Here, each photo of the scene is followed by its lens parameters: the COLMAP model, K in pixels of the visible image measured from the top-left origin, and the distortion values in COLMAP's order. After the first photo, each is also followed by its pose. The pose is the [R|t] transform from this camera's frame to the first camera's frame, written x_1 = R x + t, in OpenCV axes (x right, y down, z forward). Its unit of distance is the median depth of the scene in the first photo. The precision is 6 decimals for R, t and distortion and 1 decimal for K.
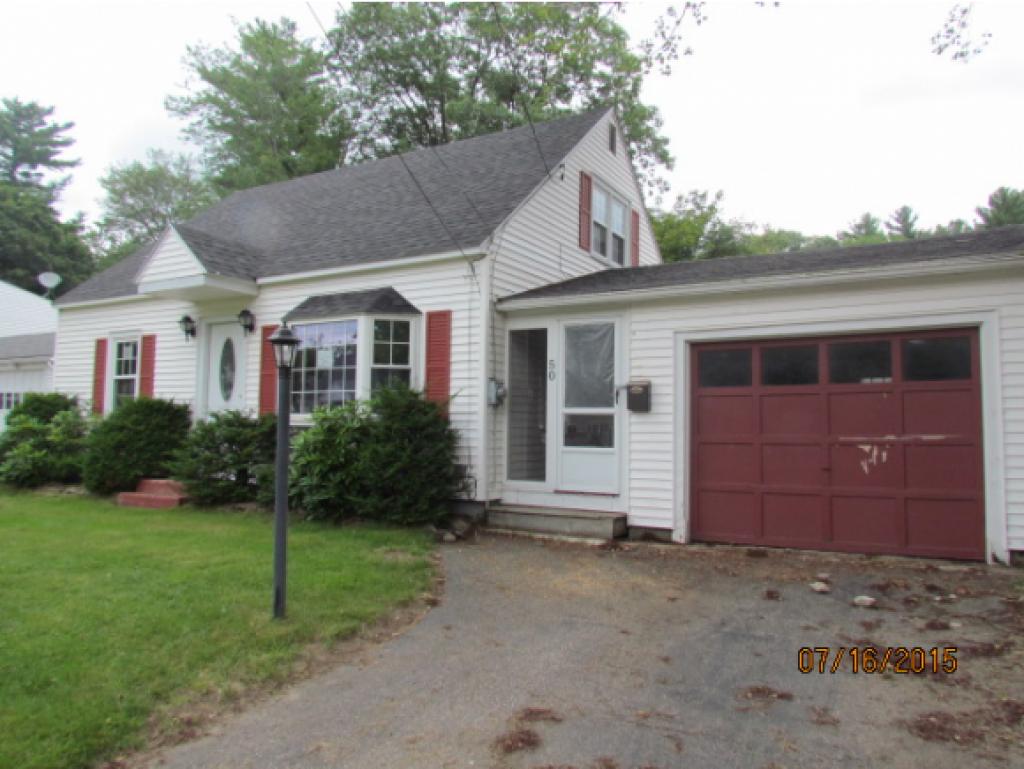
lens RADIAL K [[730.3, 0, 512.0], [0, 730.3, 384.5], [0, 0, 1]] dist [-0.003402, -0.001209]
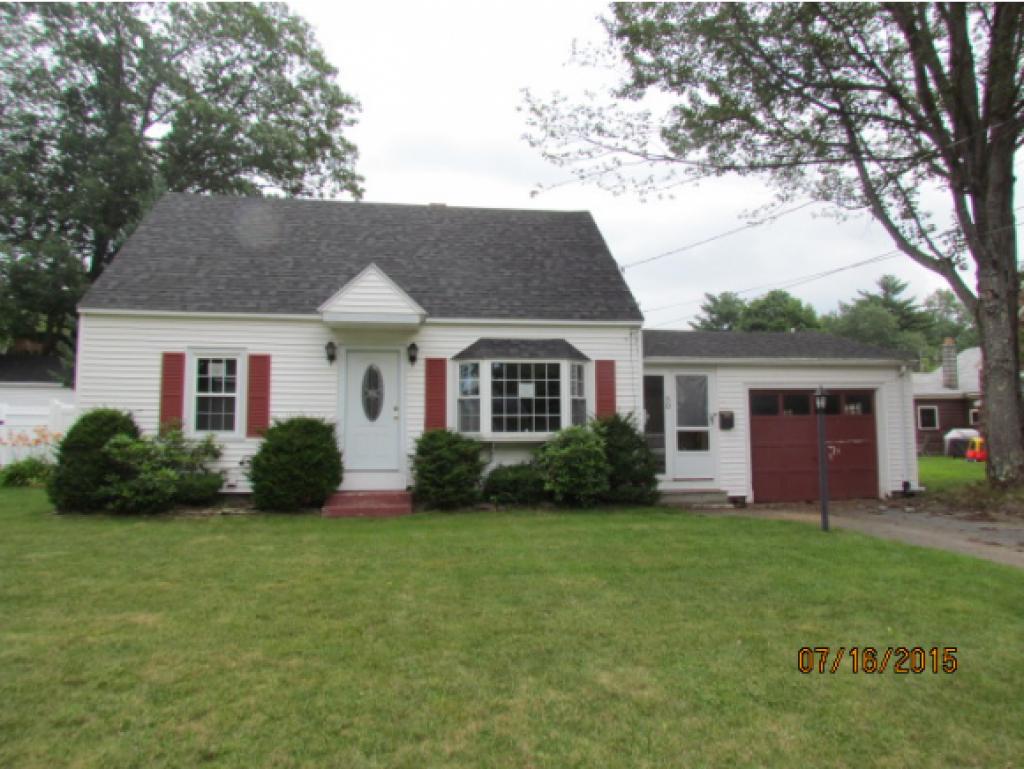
lens RADIAL K [[714.7, 0, 512.0], [0, 714.7, 384.5], [0, 0, 1]] dist [0.003293, 0.000583]
pose [[0.784242, 0.029116, 0.619771, -1.142800], [-0.024682, 0.999572, -0.015726, -0.025767], [-0.619963, -0.002964, 0.784625, 0.002925]]
